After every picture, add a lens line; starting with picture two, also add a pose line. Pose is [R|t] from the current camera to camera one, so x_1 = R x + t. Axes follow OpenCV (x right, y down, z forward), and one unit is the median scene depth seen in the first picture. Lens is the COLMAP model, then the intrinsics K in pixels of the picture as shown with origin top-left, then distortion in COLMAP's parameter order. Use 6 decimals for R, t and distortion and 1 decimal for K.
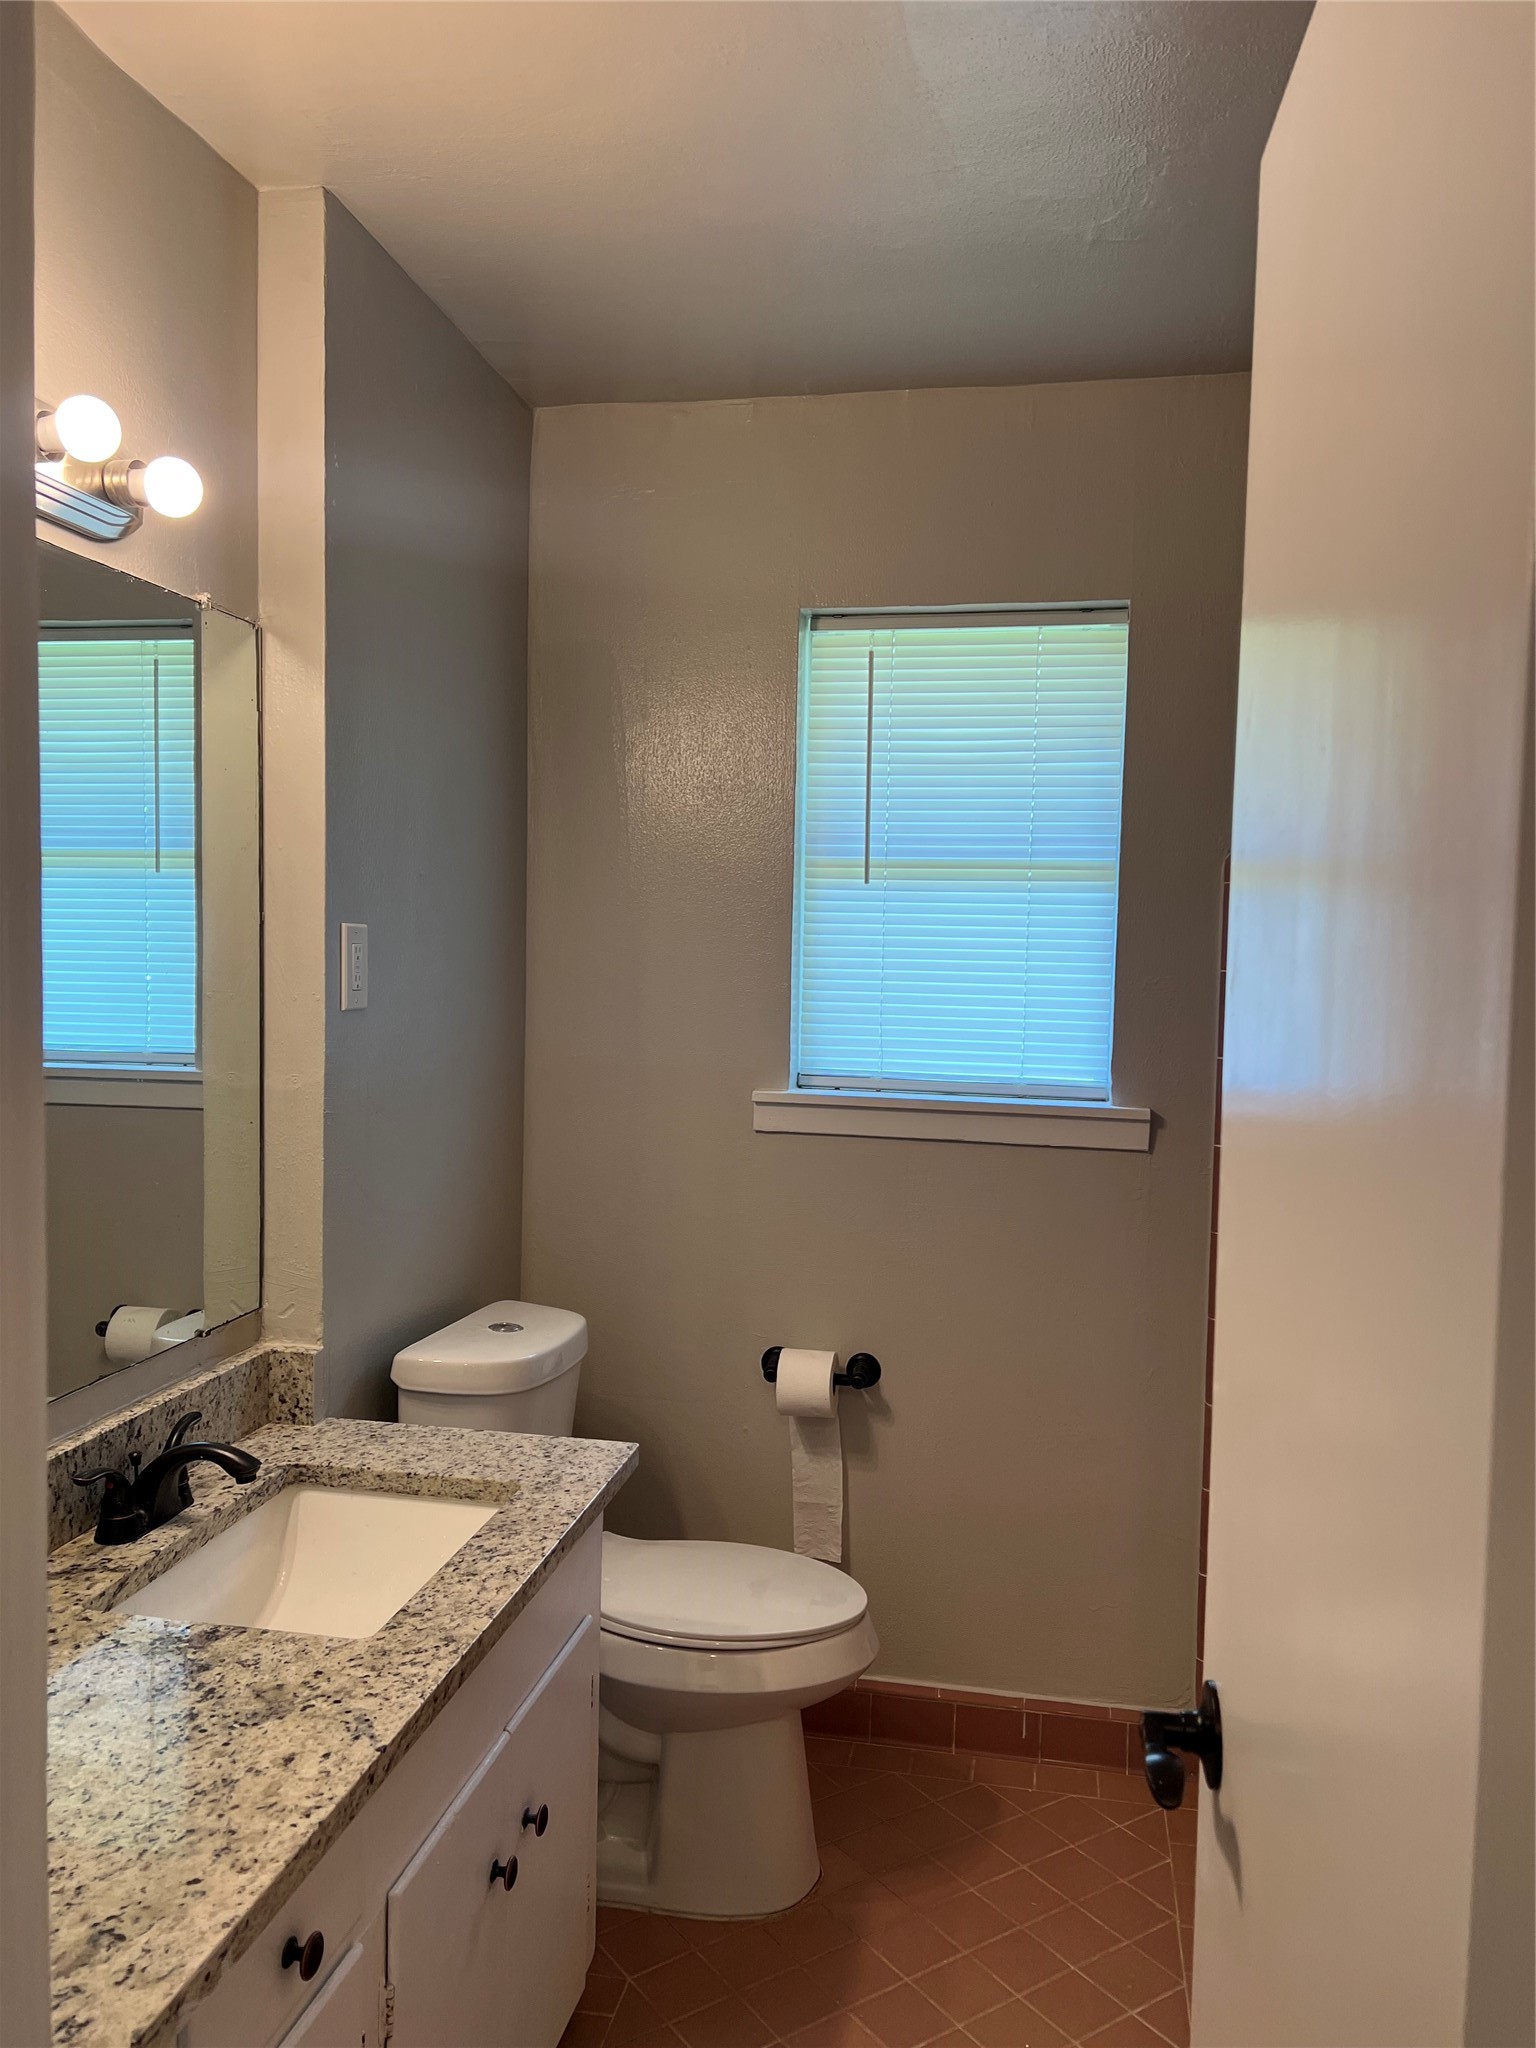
lens RADIAL K [[1540.6, 0, 768.0], [0, 1540.6, 1024.0], [0, 0, 1]] dist [0.082796, -0.241449]
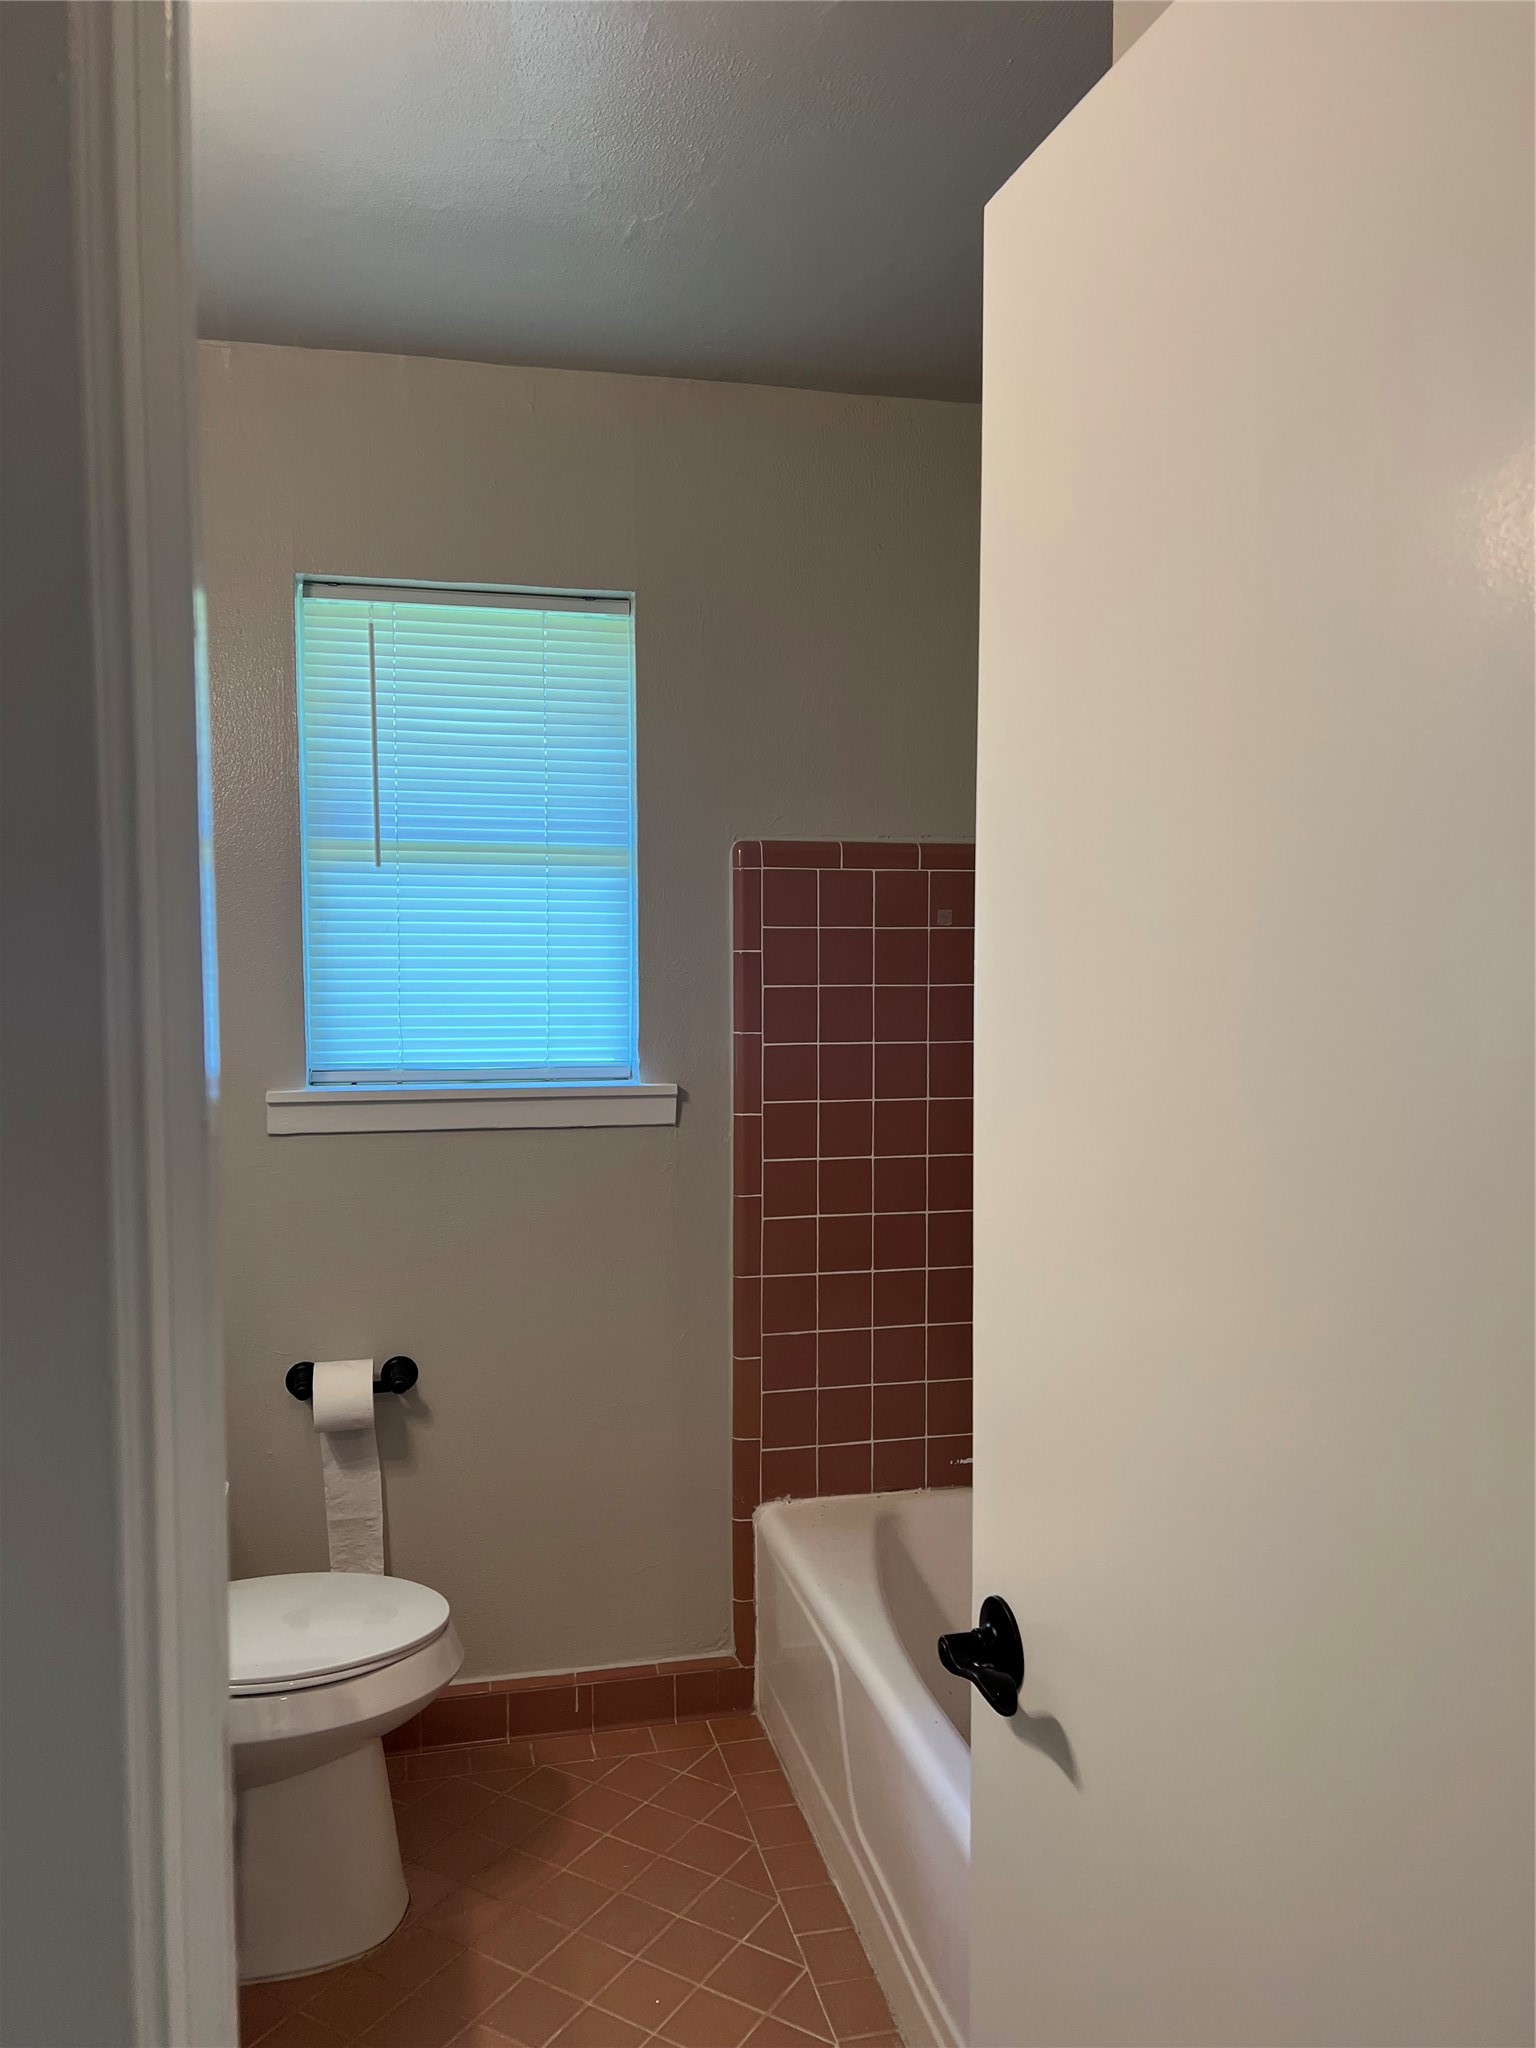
lens RADIAL K [[1548.1, 0, 768.0], [0, 1548.1, 1024.0], [0, 0, 1]] dist [0.035361, -0.110693]
pose [[0.901352, -0.043958, 0.430851, -0.138507], [0.038377, 0.999029, 0.021641, -0.005554], [-0.431384, -0.002972, 0.902163, 0.030743]]
